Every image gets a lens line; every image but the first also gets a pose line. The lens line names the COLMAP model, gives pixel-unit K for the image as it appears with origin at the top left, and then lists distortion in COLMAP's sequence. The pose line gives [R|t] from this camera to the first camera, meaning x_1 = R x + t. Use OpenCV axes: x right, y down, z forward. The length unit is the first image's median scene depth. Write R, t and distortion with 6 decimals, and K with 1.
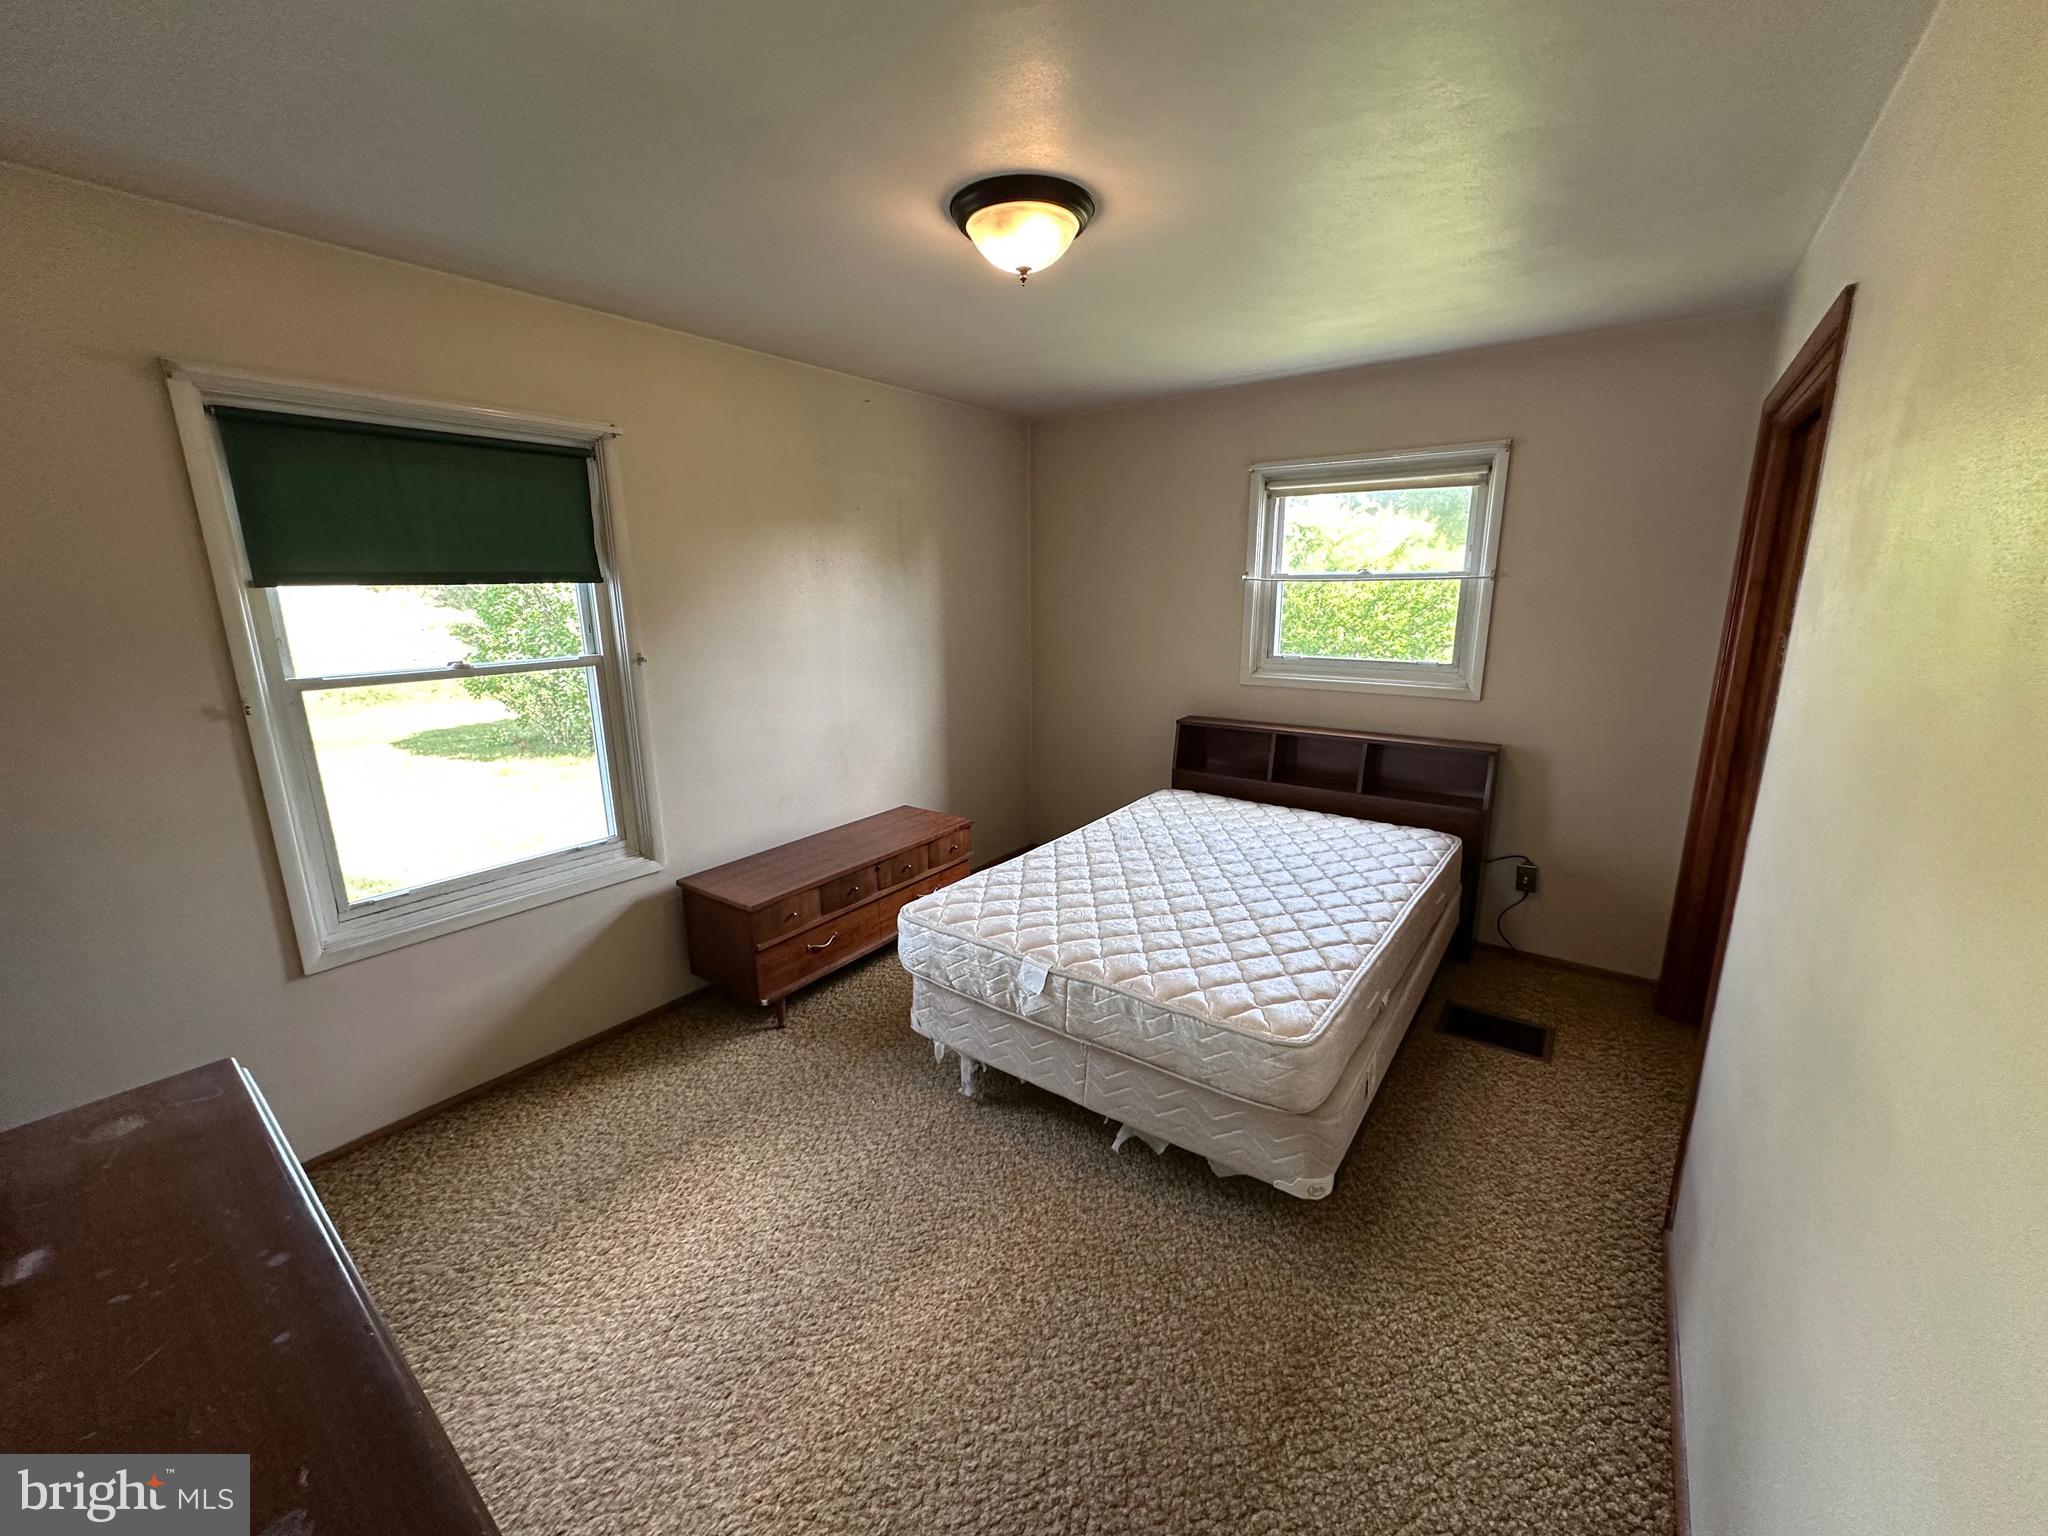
lens RADIAL K [[814.6, 0, 1024.2], [0, 814.6, 764.4], [0, 0, 1]] dist [-0.004016, 0.000534]
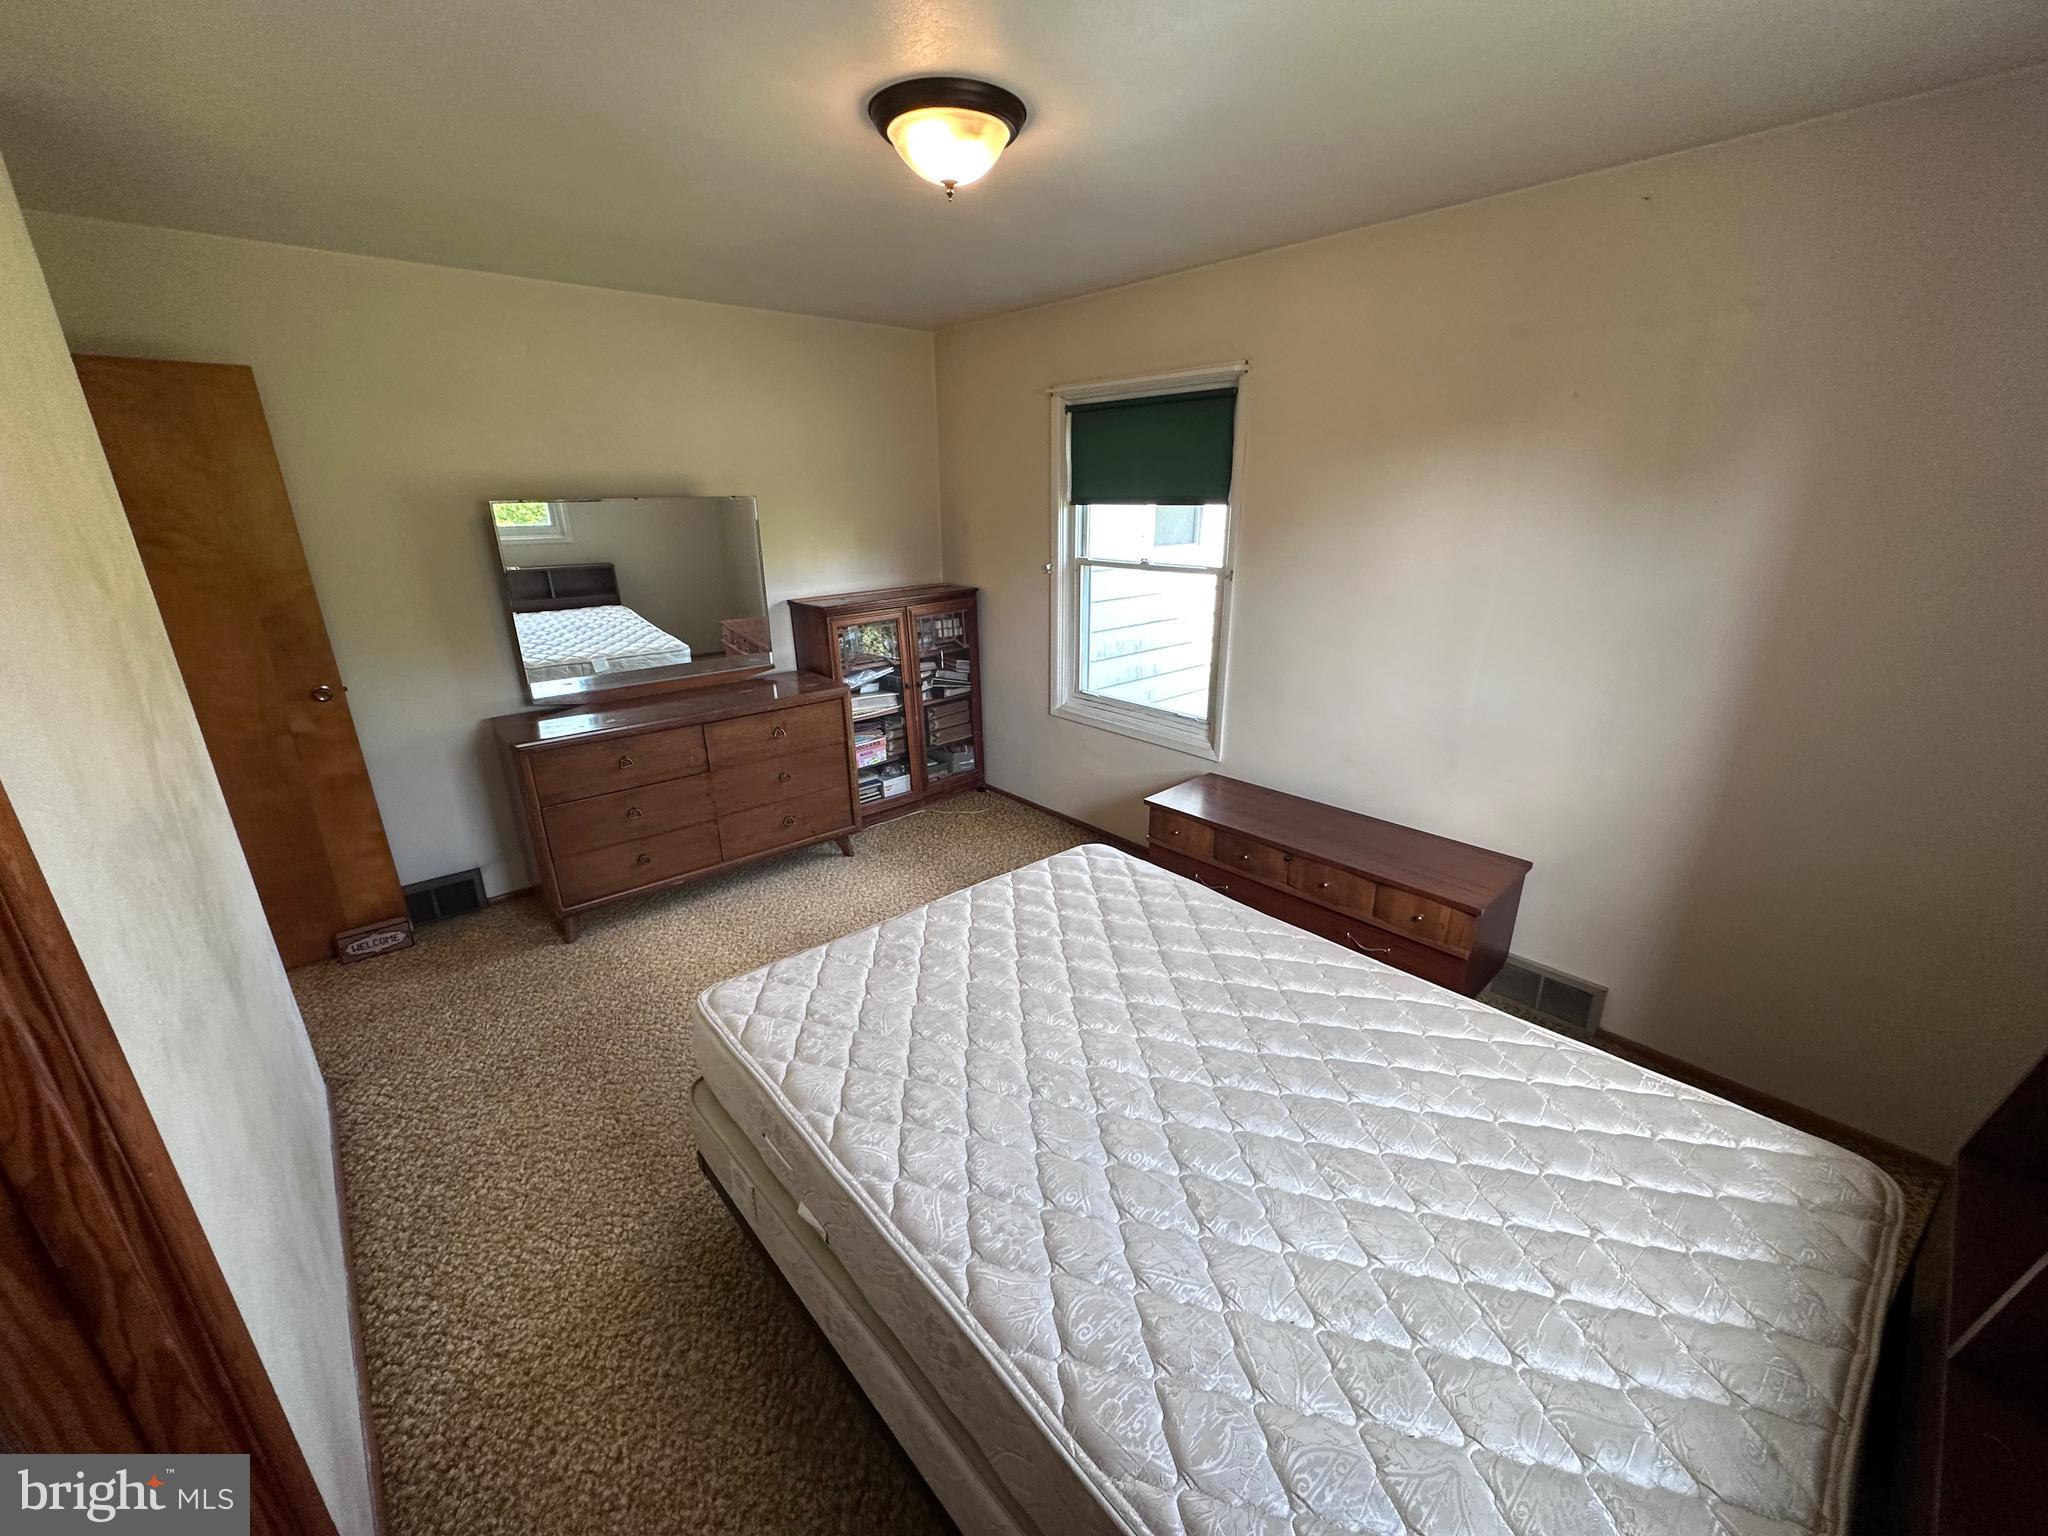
lens RADIAL K [[814.6, 0, 1028.4], [0, 814.6, 767.7], [0, 0, 1]] dist [-0.004016, 0.000534]
pose [[-0.200855, 0.331569, -0.921802, 0.895845], [-0.208790, 0.904868, 0.370972, -0.312095], [0.957112, 0.266975, -0.112519, 1.159305]]
